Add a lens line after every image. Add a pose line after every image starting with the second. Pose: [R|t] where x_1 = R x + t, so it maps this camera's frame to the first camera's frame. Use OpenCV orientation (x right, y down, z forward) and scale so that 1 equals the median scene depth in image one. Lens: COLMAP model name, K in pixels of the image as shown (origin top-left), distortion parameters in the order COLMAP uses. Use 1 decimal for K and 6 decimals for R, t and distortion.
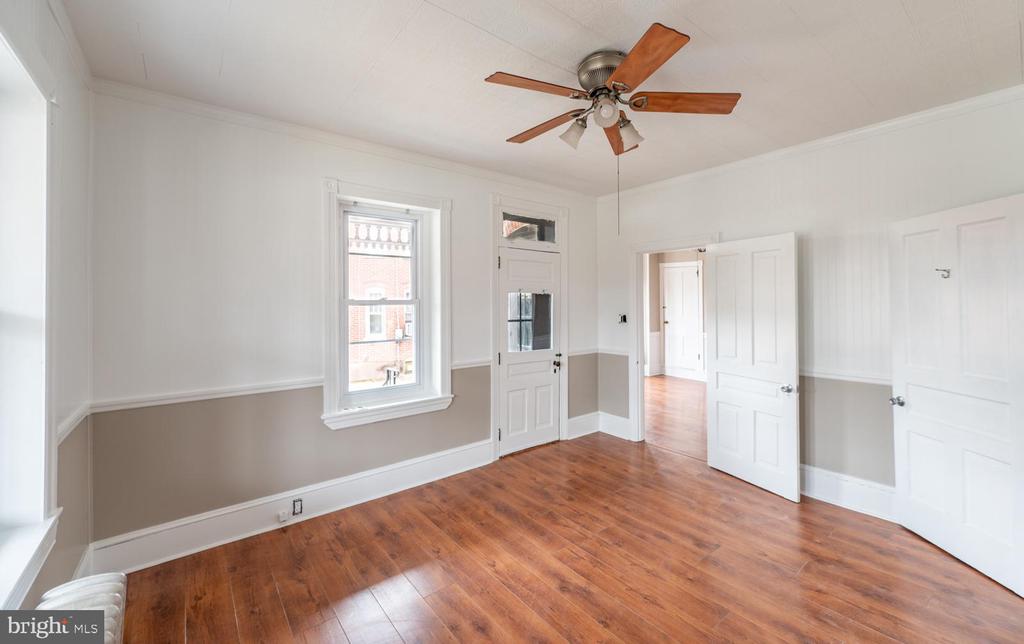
lens RADIAL K [[400.8, 0, 515.7], [0, 400.8, 304.7], [0, 0, 1]] dist [-0.000622, 0.000020]
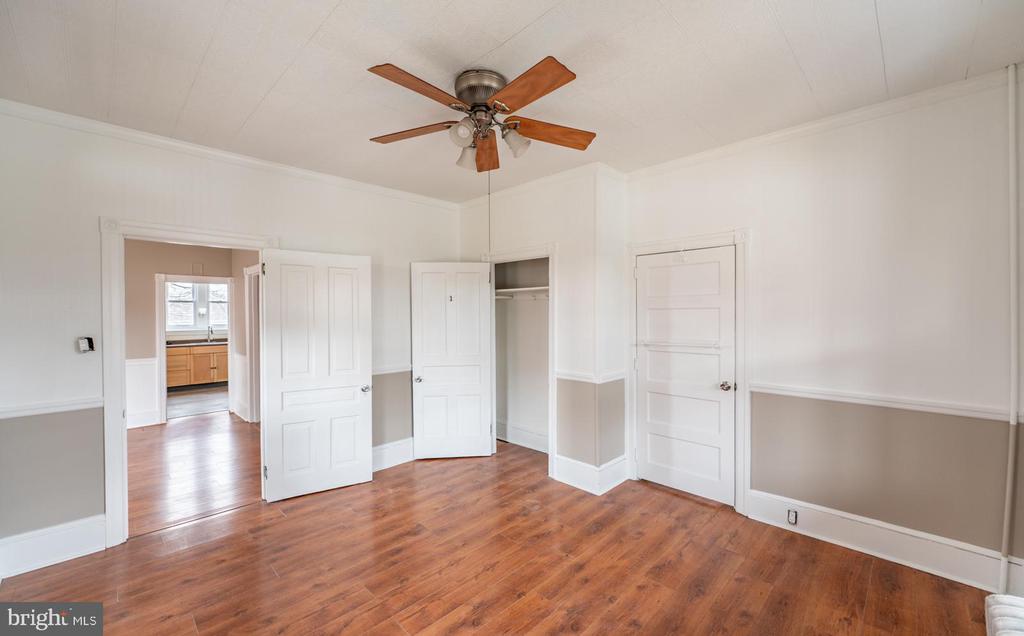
lens RADIAL K [[416.2, 0, 512.0], [0, 416.2, 318.0], [0, 0, 1]] dist [0.000868, 0.000045]
pose [[-0.112197, -0.003417, 0.993680, -0.653335], [0.005317, 0.999978, 0.004039, -0.000735], [-0.993672, 0.005736, -0.112177, 0.787838]]
